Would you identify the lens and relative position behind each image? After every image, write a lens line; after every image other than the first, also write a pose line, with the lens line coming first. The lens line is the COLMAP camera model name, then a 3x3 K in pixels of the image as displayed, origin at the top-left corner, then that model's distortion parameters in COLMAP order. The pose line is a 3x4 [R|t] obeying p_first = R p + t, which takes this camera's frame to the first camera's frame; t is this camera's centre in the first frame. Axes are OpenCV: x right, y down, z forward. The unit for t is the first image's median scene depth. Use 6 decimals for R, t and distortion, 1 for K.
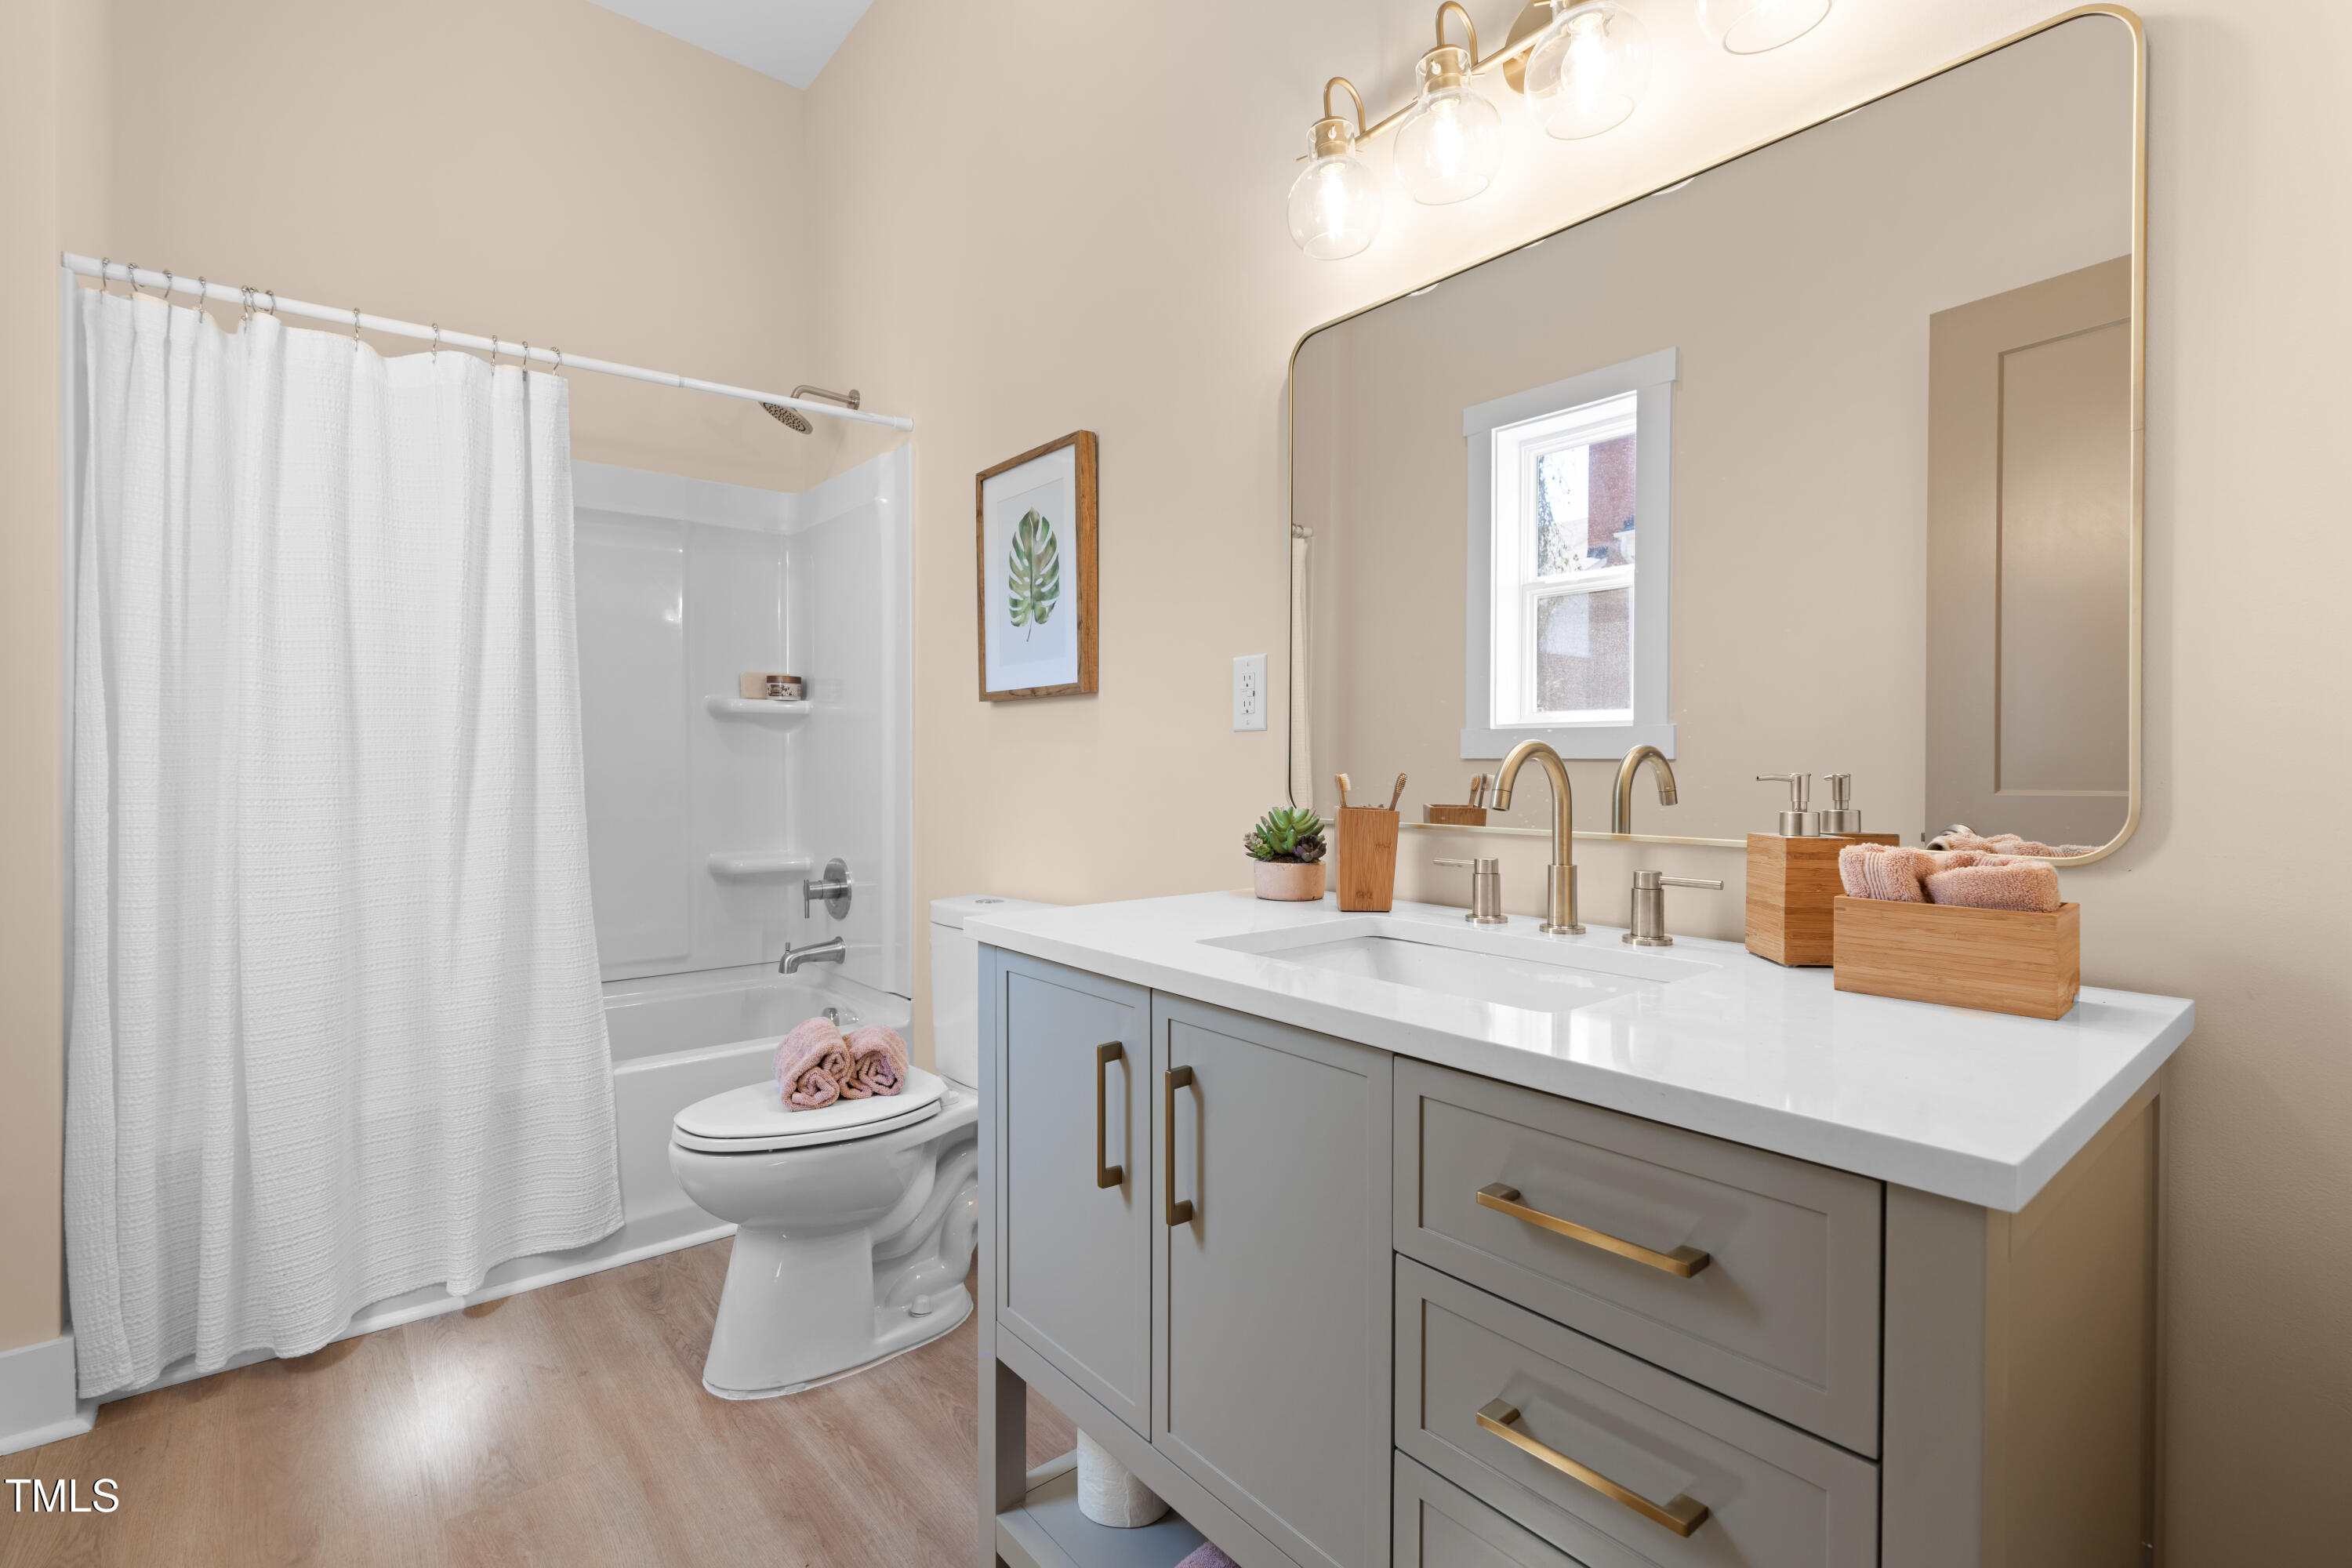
lens RADIAL K [[1063.9, 0, 1171.5], [0, 1063.9, 784.0], [0, 0, 1]] dist [-0.008520, 0.000277]
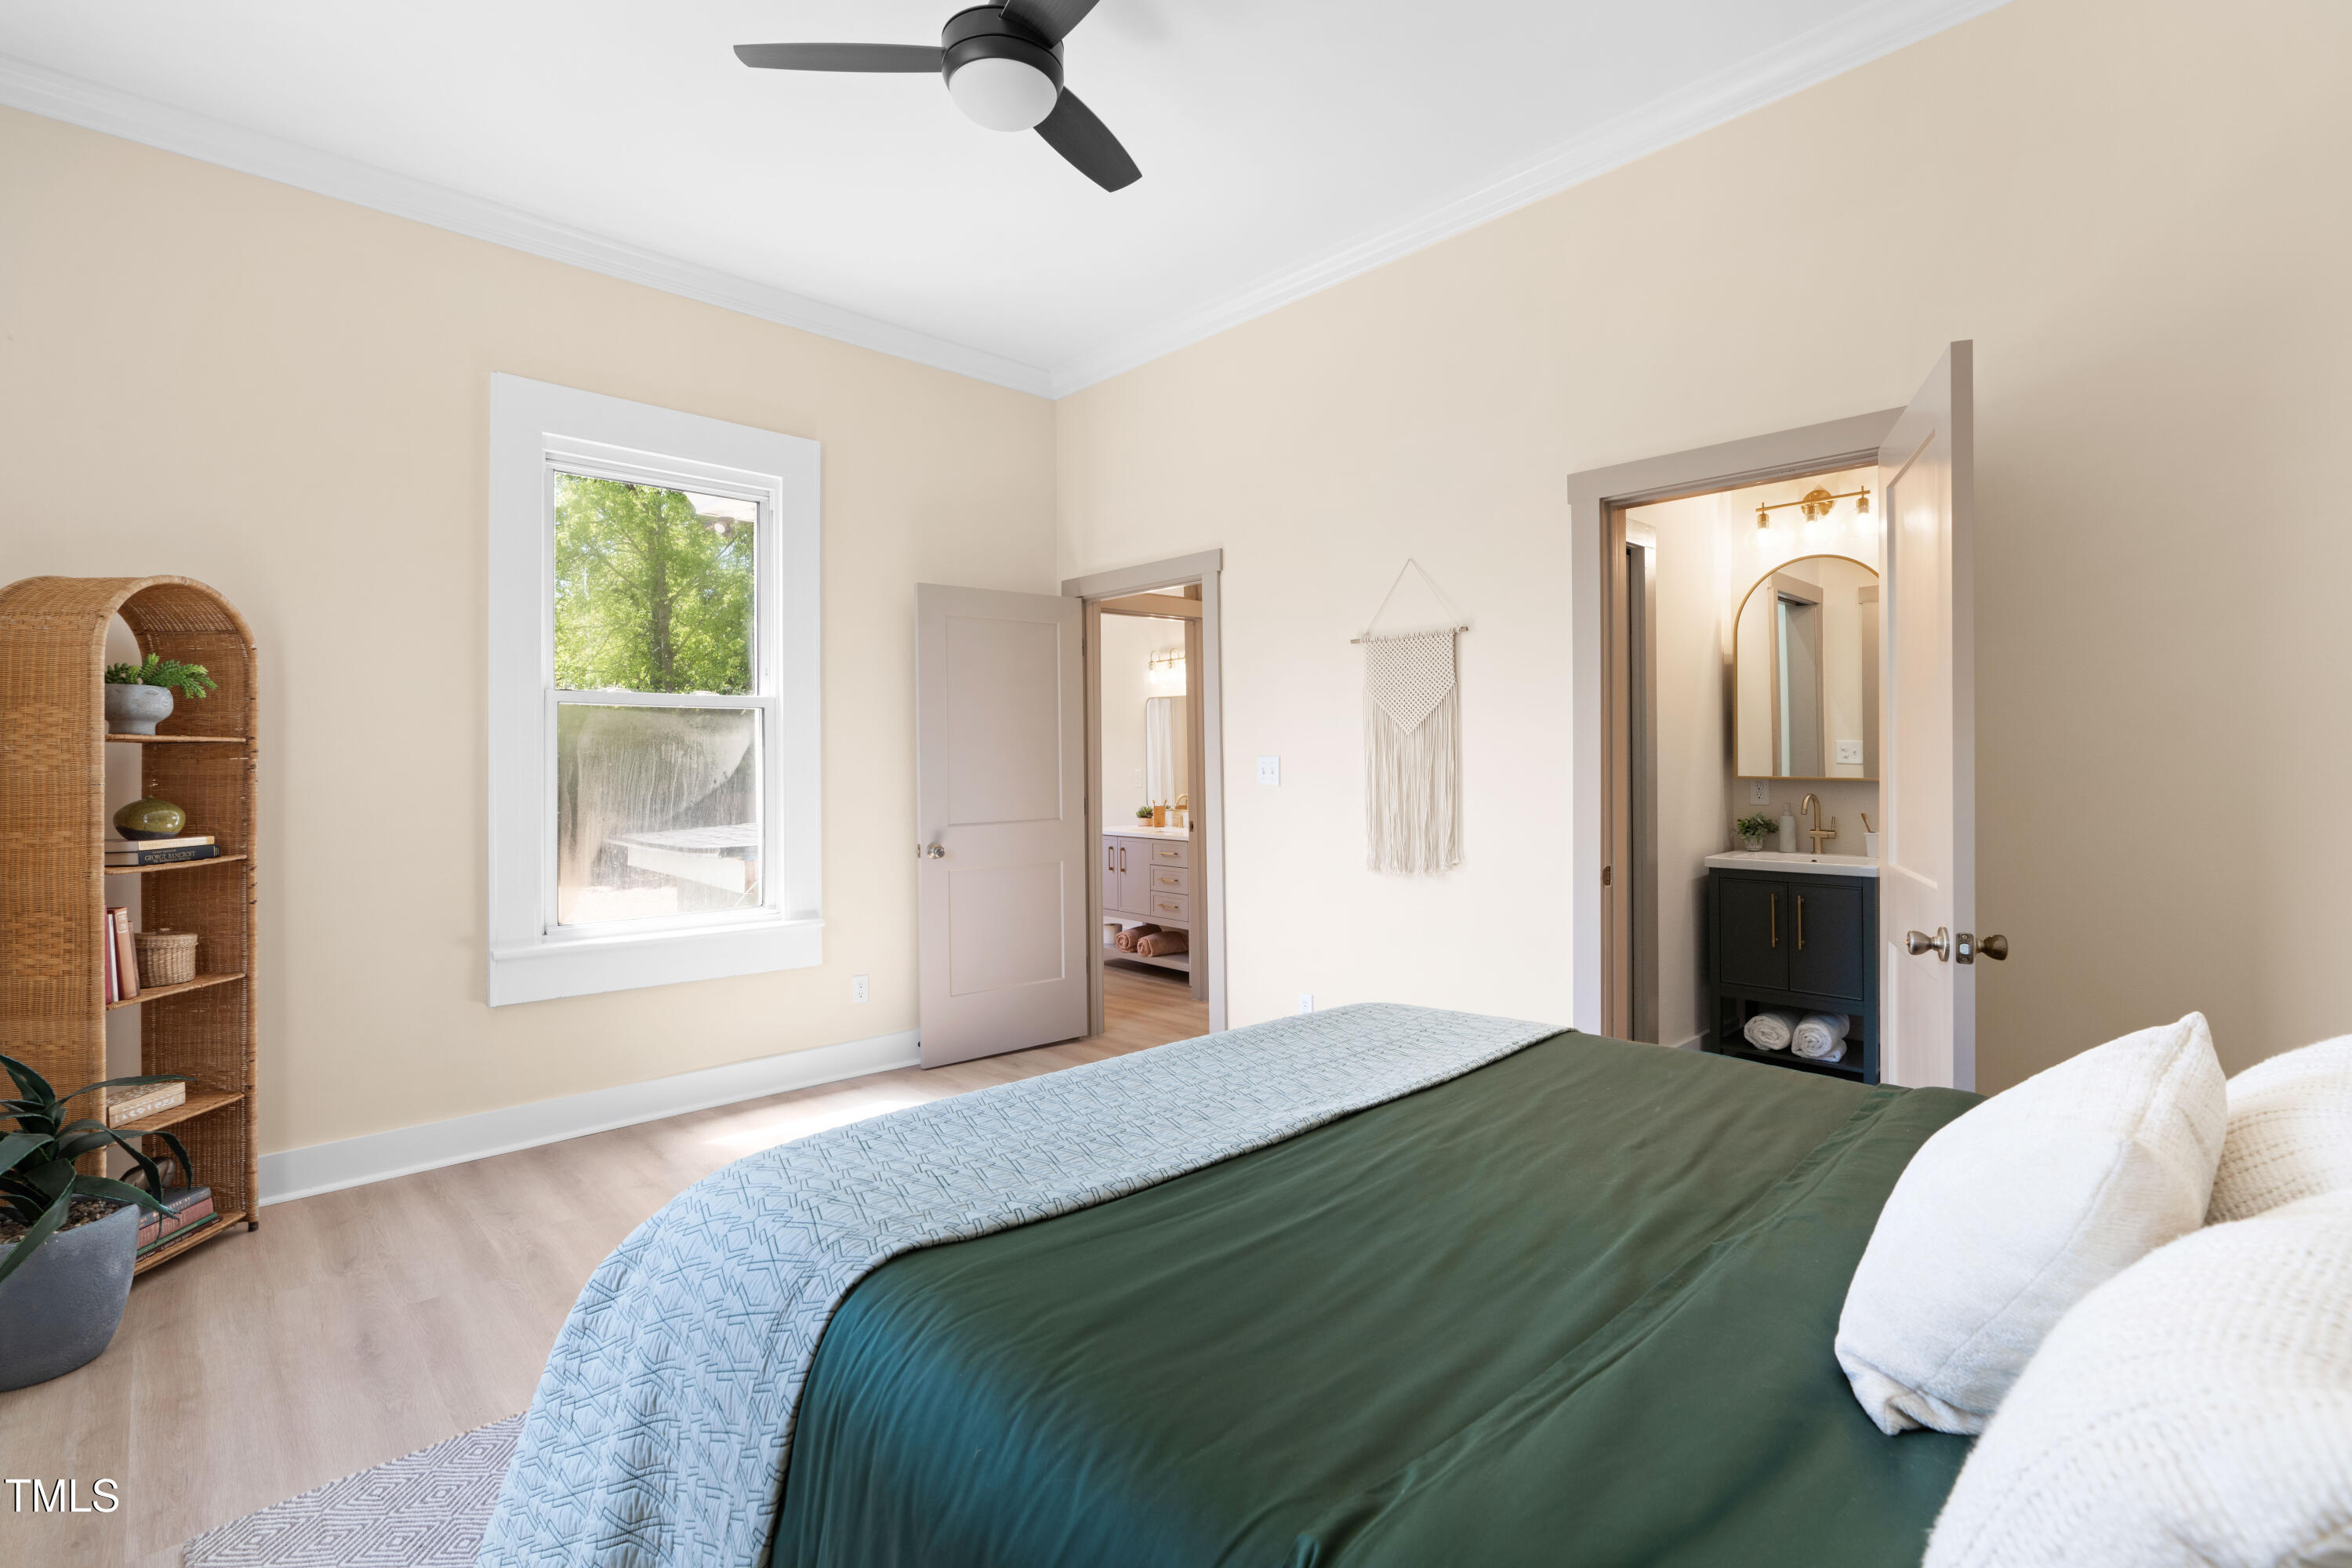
lens RADIAL K [[1063.9, 0, 1176.6], [0, 1063.9, 779.4], [0, 0, 1]] dist [-0.008520, 0.000277]
pose [[0.998483, -0.006453, 0.054674, -0.010085], [0.006547, 0.999977, -0.001528, -0.095062], [-0.054663, 0.001883, 0.998503, -3.963813]]
